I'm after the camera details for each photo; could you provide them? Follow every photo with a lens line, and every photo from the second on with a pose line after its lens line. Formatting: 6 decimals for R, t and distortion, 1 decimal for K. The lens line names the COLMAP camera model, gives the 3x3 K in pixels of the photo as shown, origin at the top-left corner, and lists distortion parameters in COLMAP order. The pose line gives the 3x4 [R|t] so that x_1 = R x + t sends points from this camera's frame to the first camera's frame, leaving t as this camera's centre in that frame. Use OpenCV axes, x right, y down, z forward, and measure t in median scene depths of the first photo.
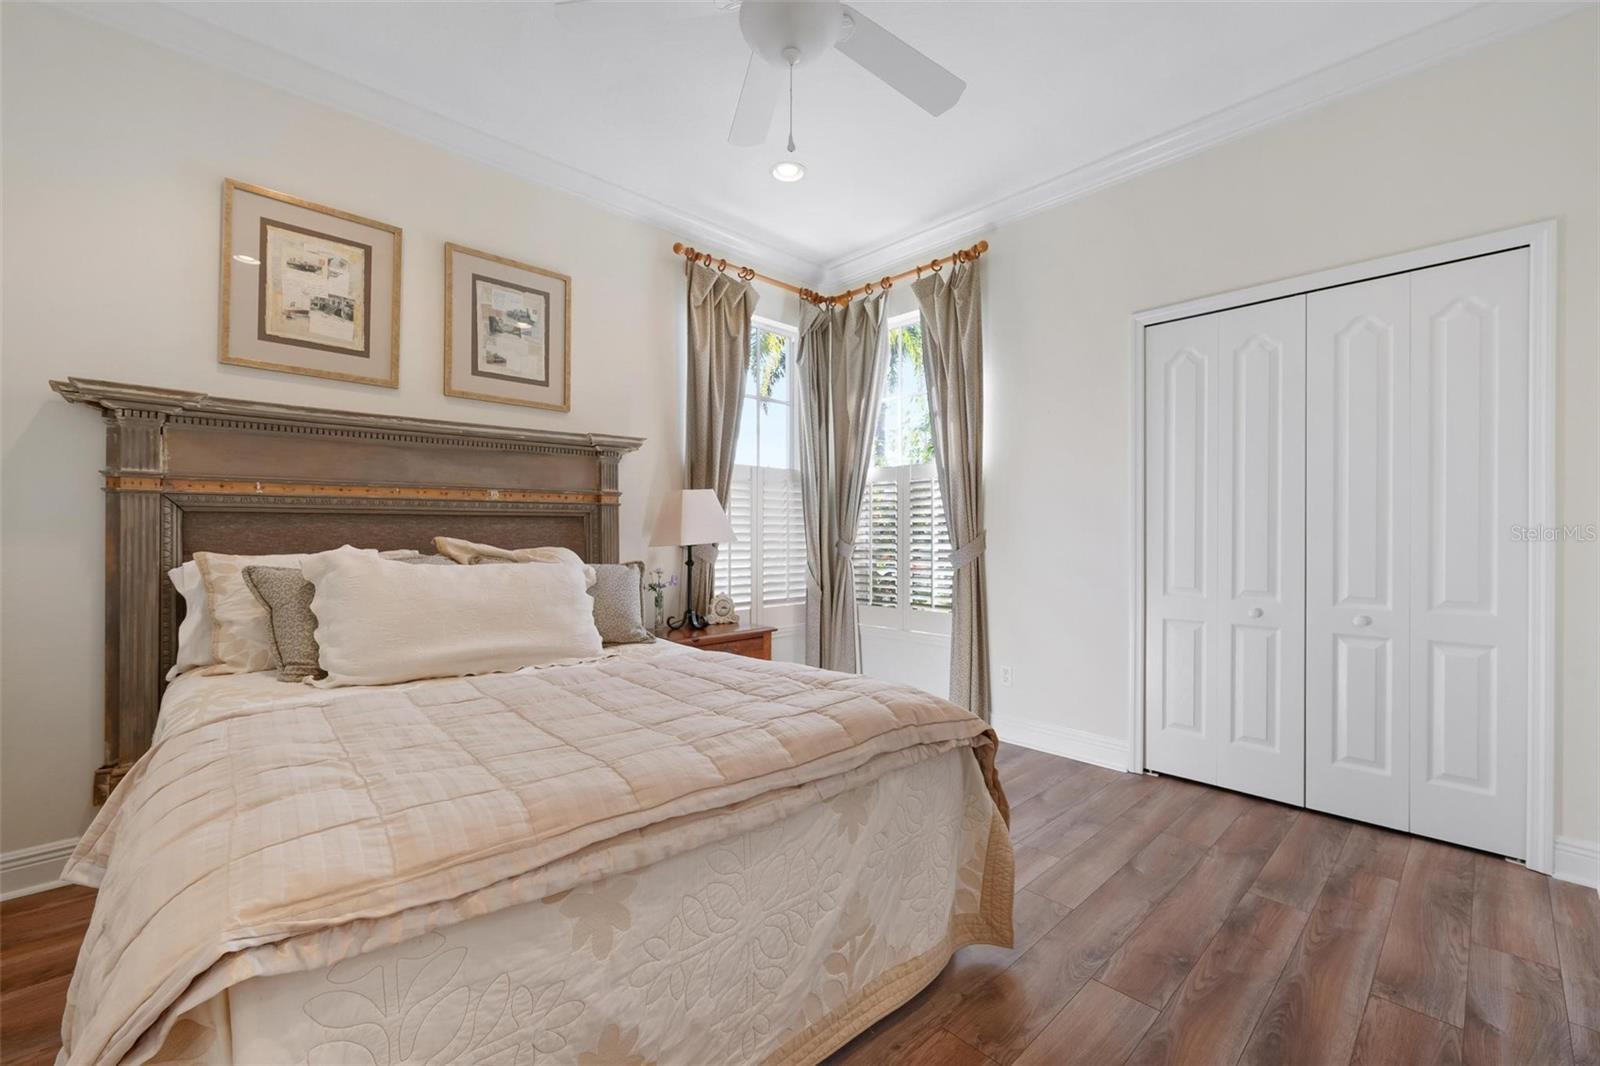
lens RADIAL K [[655.2, 0, 800.0], [0, 655.2, 533.0], [0, 0, 1]] dist [-0.000910, -0.000131]
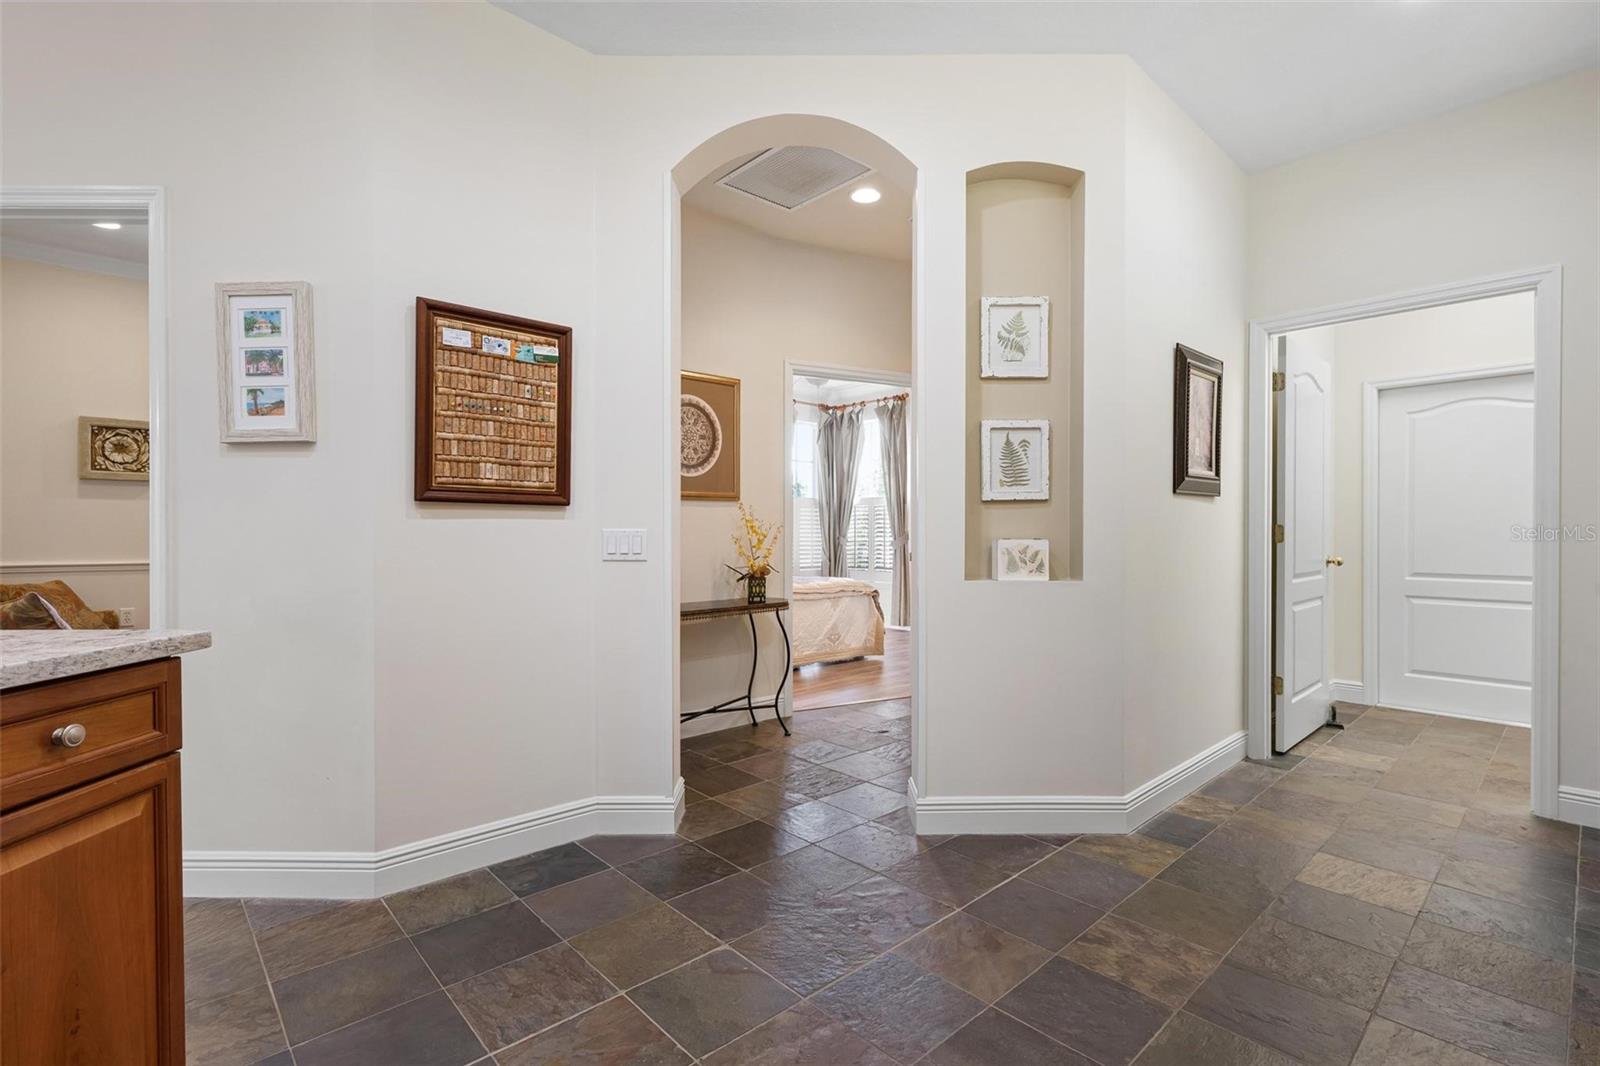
lens RADIAL K [[750.7, 0, 800.0], [0, 750.7, 533.0], [0, 0, 1]] dist [0.000131, -0.000049]
pose [[0.999870, 0.001620, -0.016045, -0.018797], [-0.001616, 0.999999, 0.000227, 0.002335], [0.016046, -0.000201, 0.999871, -1.232837]]
